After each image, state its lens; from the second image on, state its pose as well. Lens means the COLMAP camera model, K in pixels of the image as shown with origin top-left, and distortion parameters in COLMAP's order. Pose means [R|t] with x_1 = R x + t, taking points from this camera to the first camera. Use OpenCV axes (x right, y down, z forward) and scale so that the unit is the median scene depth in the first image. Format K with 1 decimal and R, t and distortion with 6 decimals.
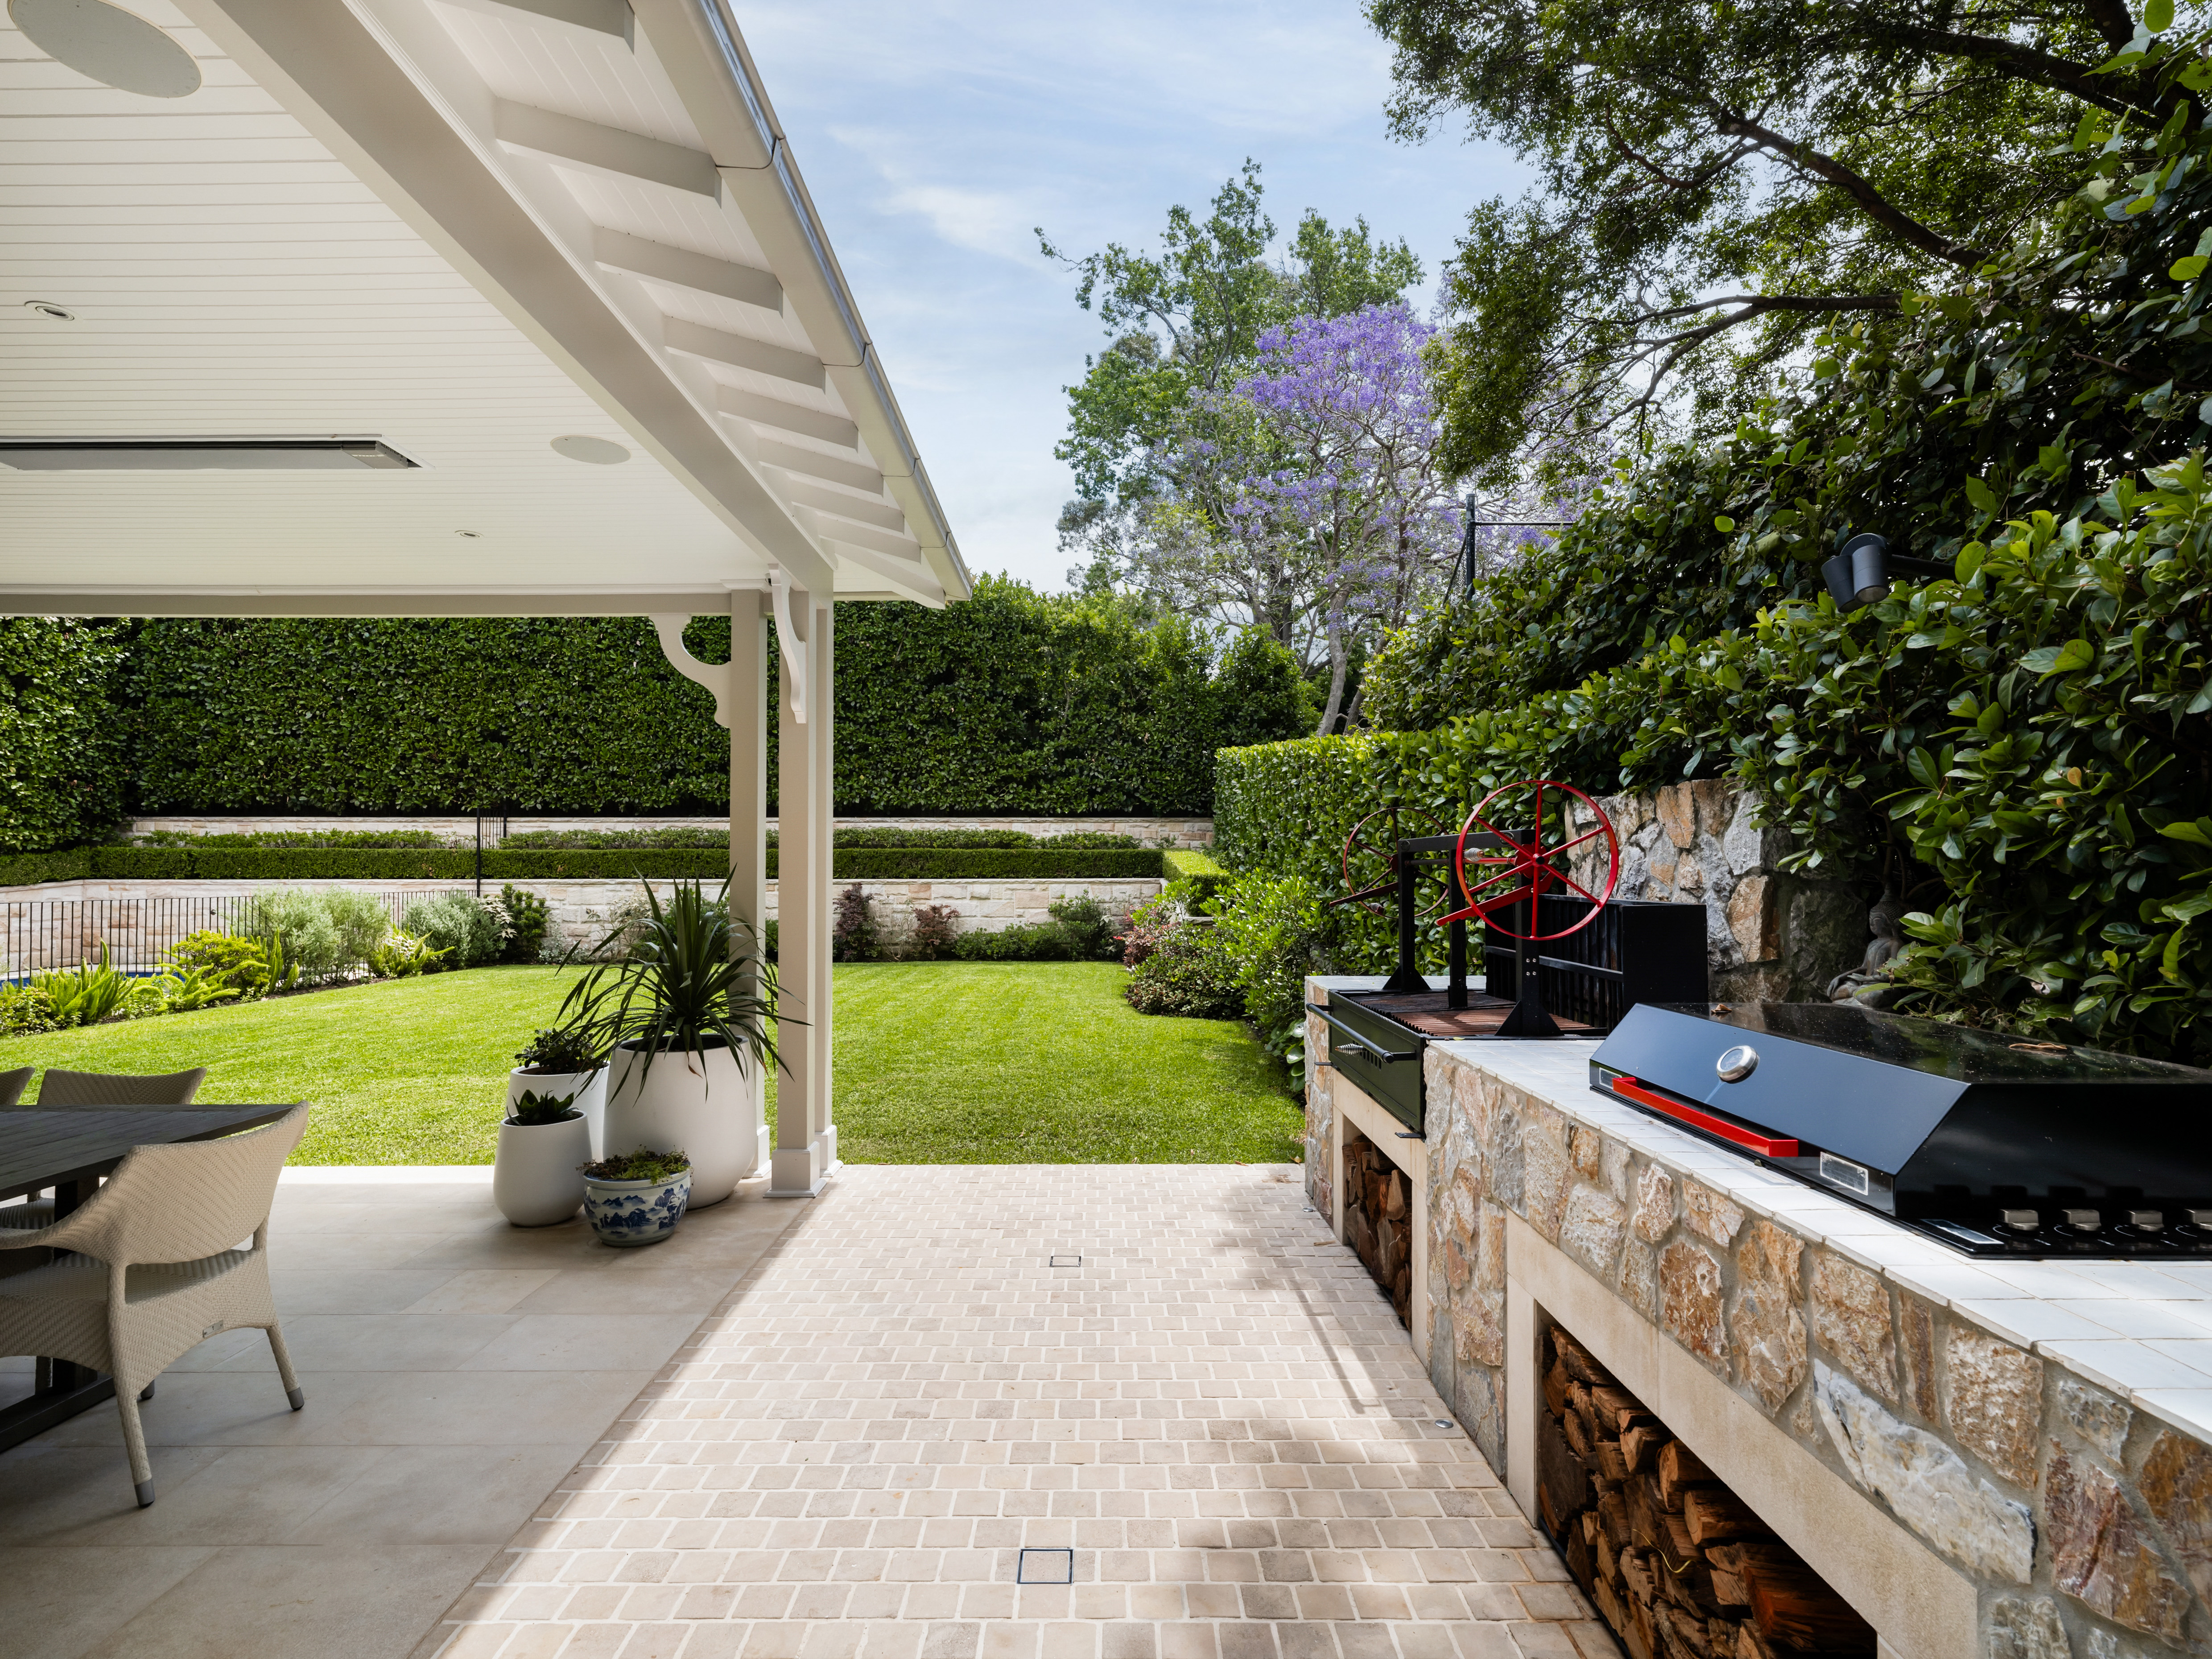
lens RADIAL K [[1085.0, 0, 1098.3], [0, 1085.0, 860.5], [0, 0, 1]] dist [-0.001067, -0.000166]
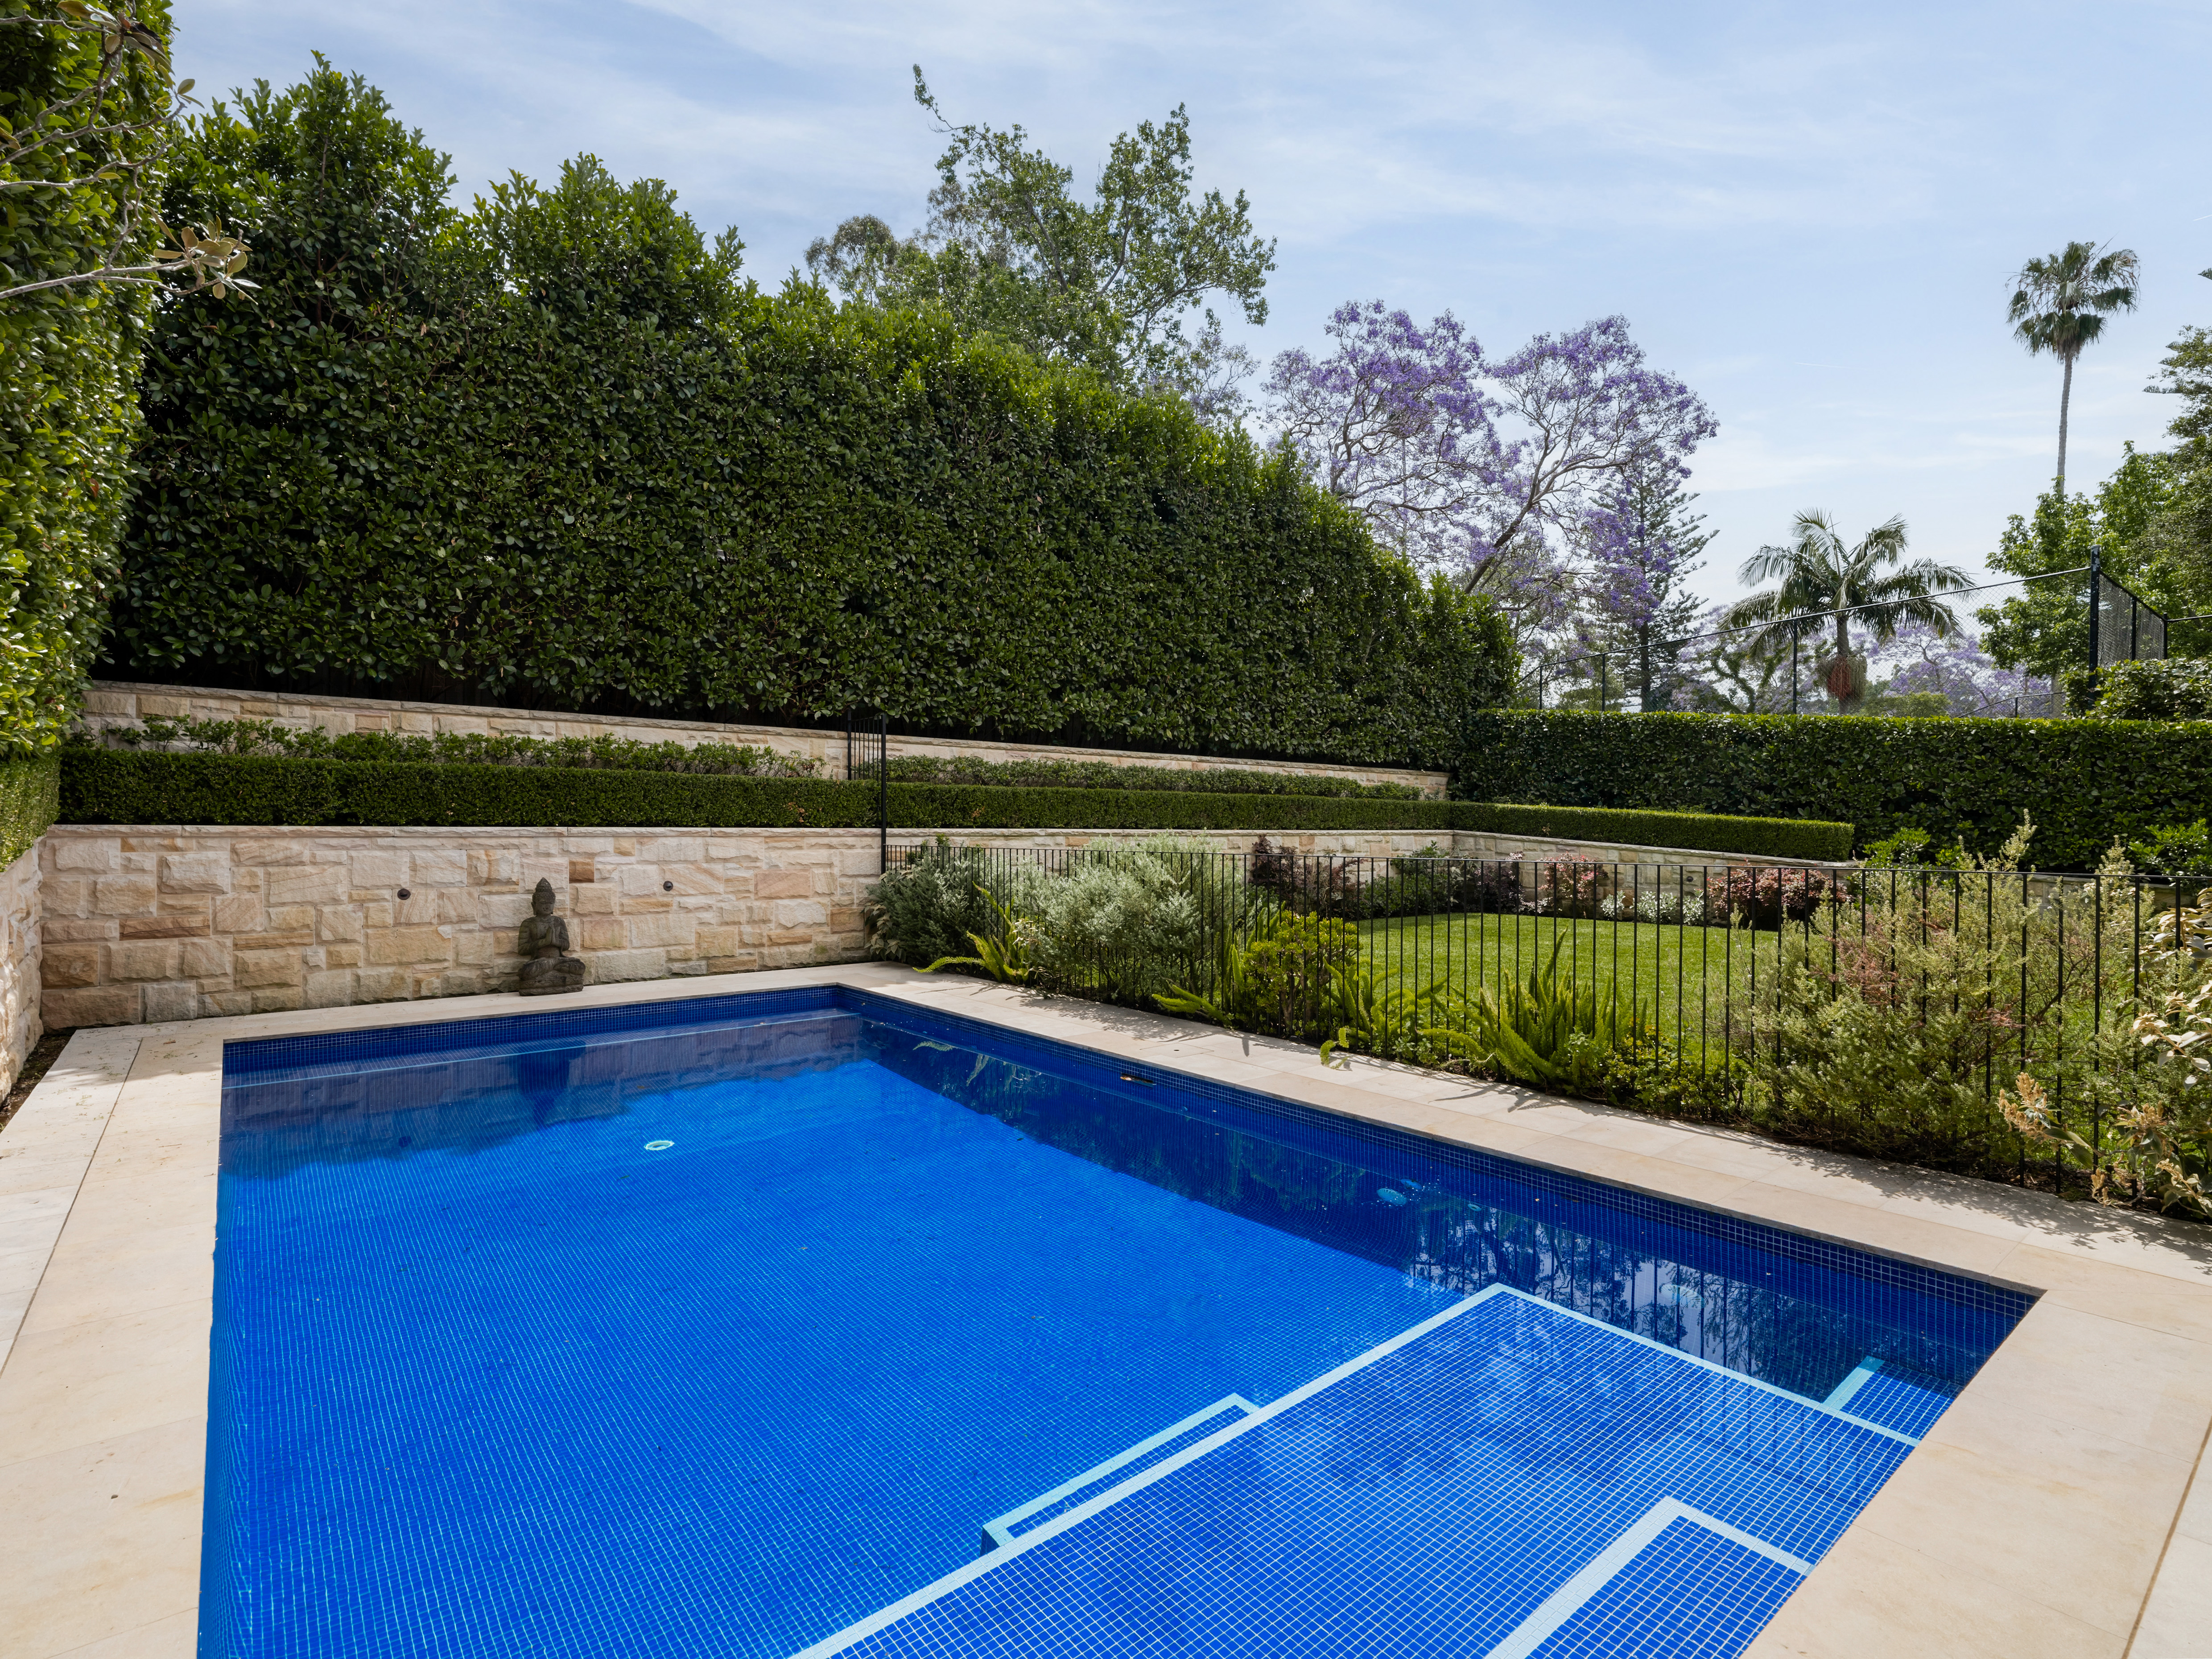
lens RADIAL K [[1081.3, 0, 1117.9], [0, 1081.3, 845.3], [0, 0, 1]] dist [-0.001106, -0.000614]
pose [[0.771323, -0.005994, 0.636416, -0.856225], [-0.009969, 0.999719, 0.021498, 0.012155], [-0.636366, -0.022927, 0.771046, 0.417524]]
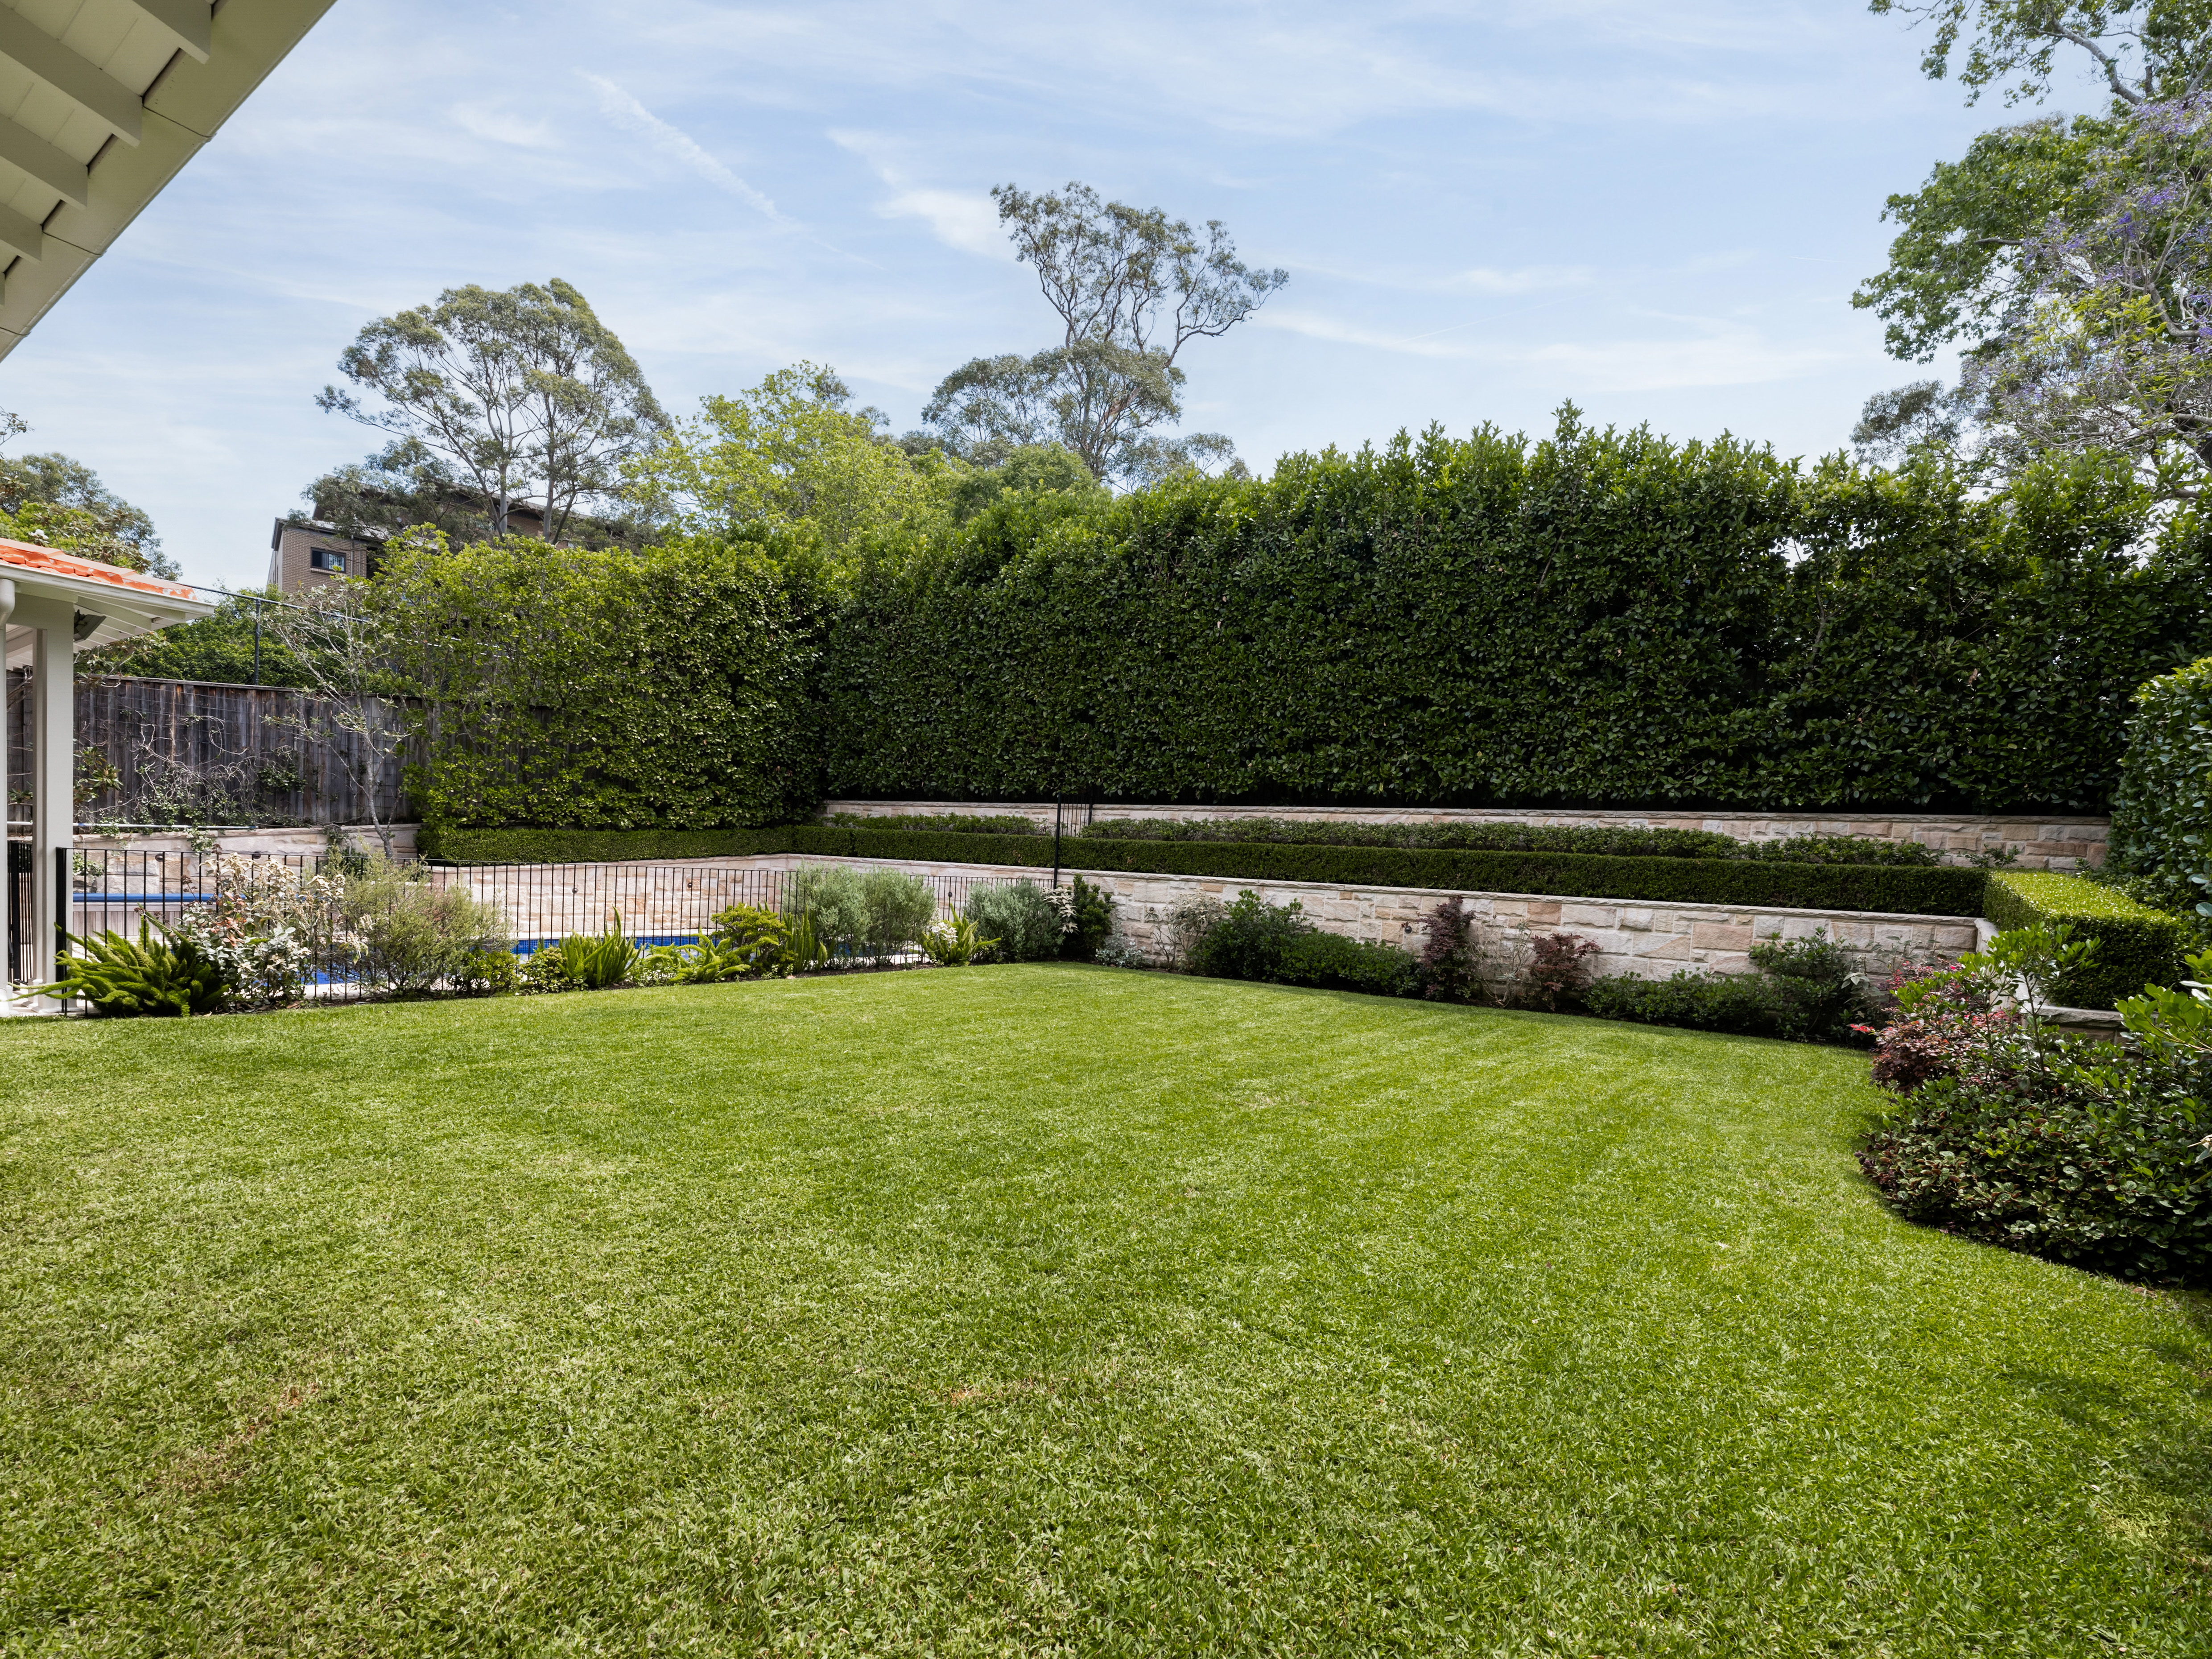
lens RADIAL K [[1068.6, 0, 1108.5], [0, 1068.6, 952.8], [0, 0, 1]] dist [-0.001655, -0.000126]
pose [[0.810215, 0.089511, -0.579257, 0.013149], [-0.044934, 0.994847, 0.090882, 0.003799], [0.584408, -0.047606, 0.810063, 0.259743]]
